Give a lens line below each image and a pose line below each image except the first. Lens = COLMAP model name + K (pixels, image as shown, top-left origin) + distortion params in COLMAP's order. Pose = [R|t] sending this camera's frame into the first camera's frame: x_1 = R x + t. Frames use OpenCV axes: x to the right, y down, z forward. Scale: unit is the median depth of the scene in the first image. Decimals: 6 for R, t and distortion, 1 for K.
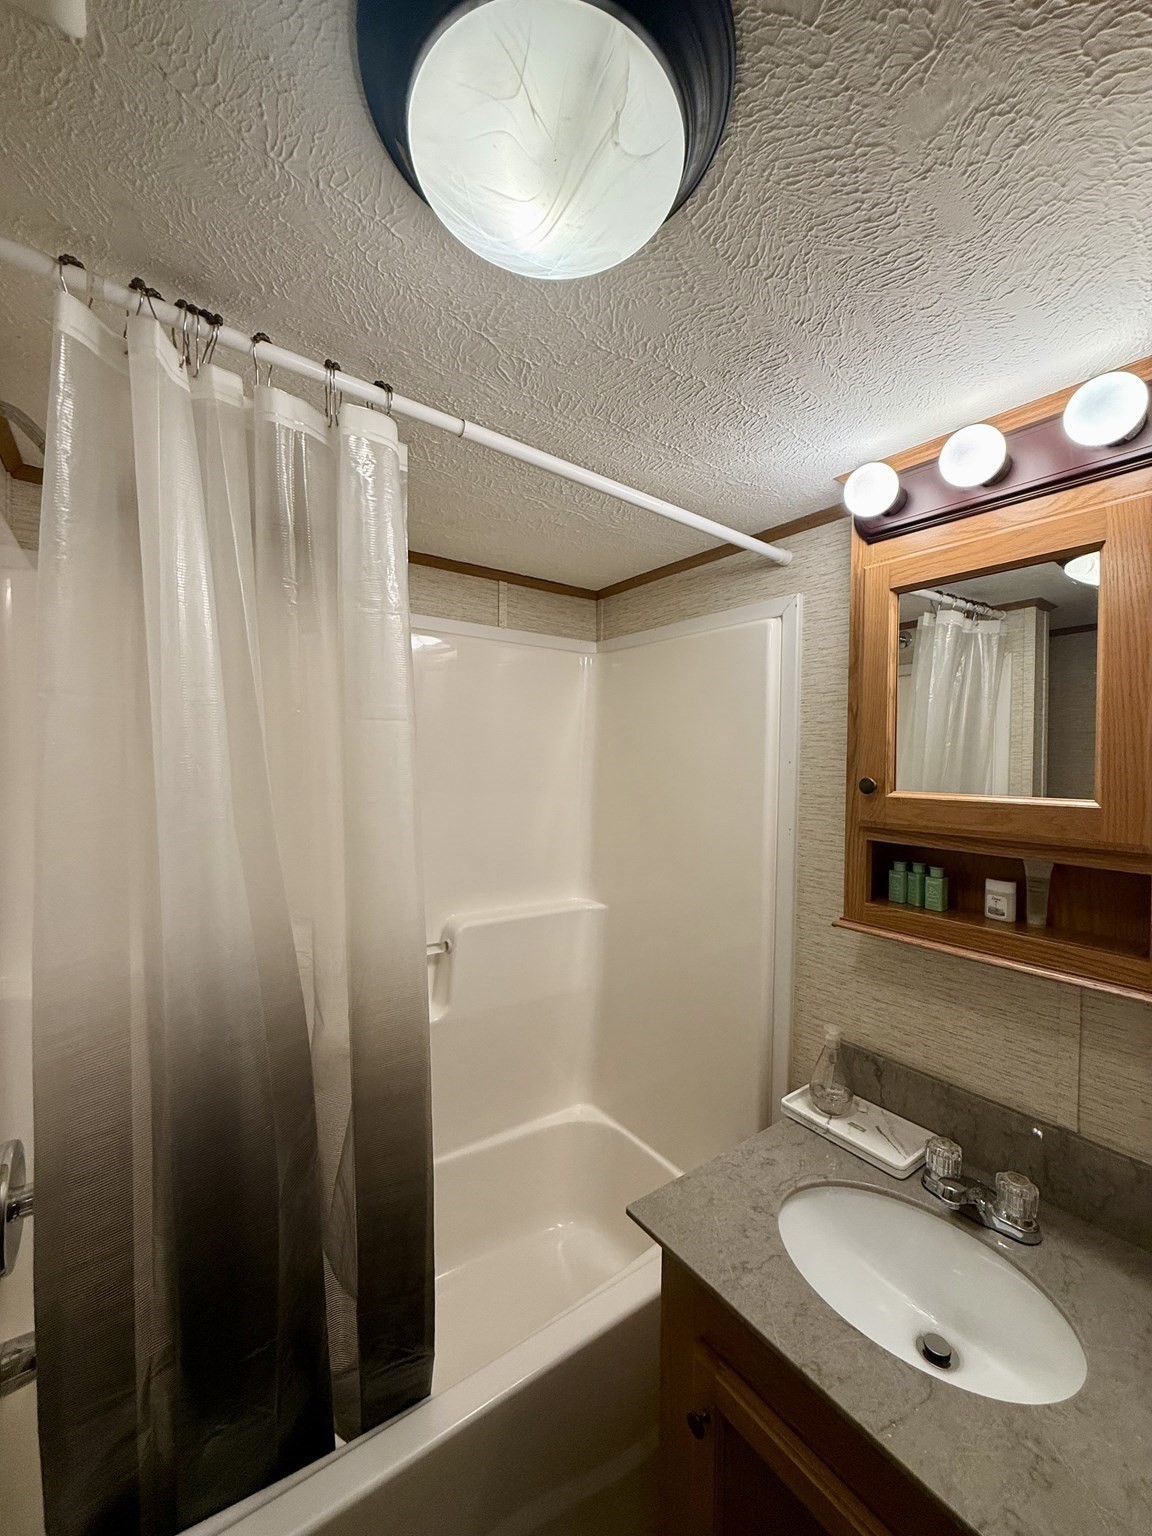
lens RADIAL K [[617.0, 0, 580.0], [0, 617.0, 758.2], [0, 0, 1]] dist [0.005071, -0.001114]
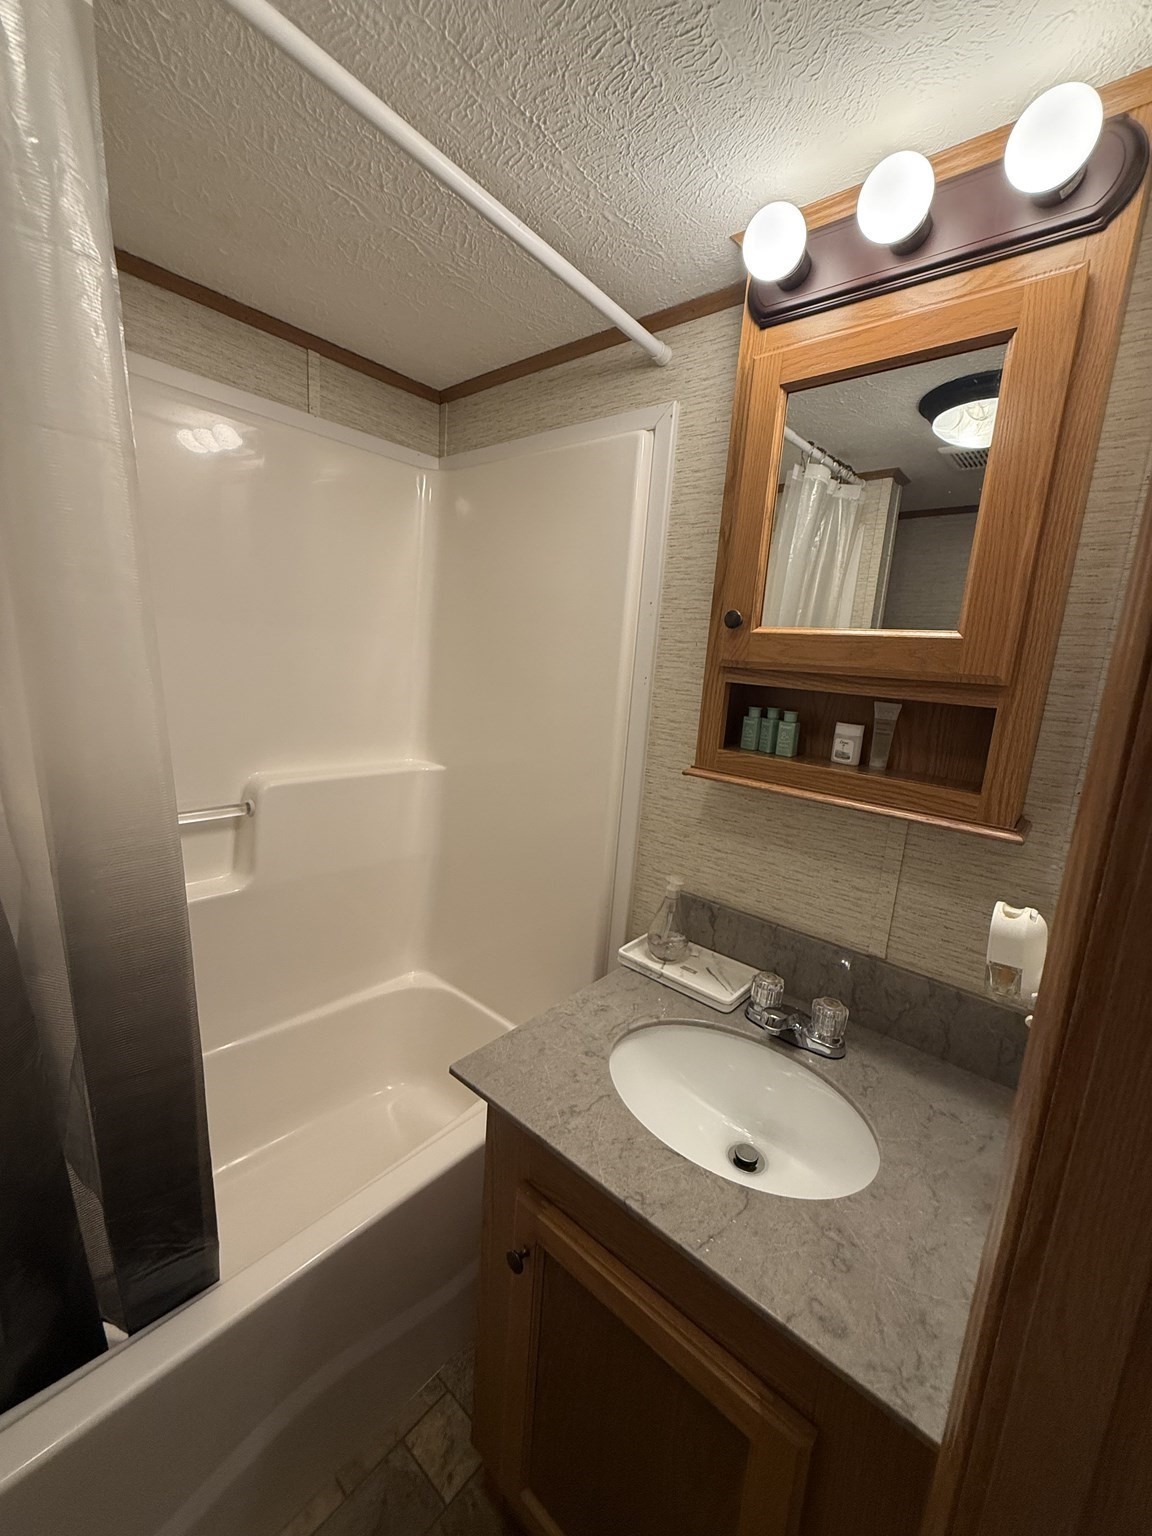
lens RADIAL K [[617.0, 0, 580.0], [0, 617.0, 758.2], [0, 0, 1]] dist [0.005071, -0.001114]
pose [[0.972137, 0.012884, 0.234058, 0.037927], [-0.053976, 0.983961, 0.170020, 0.101975], [-0.228114, -0.177916, 0.957241, 0.148326]]
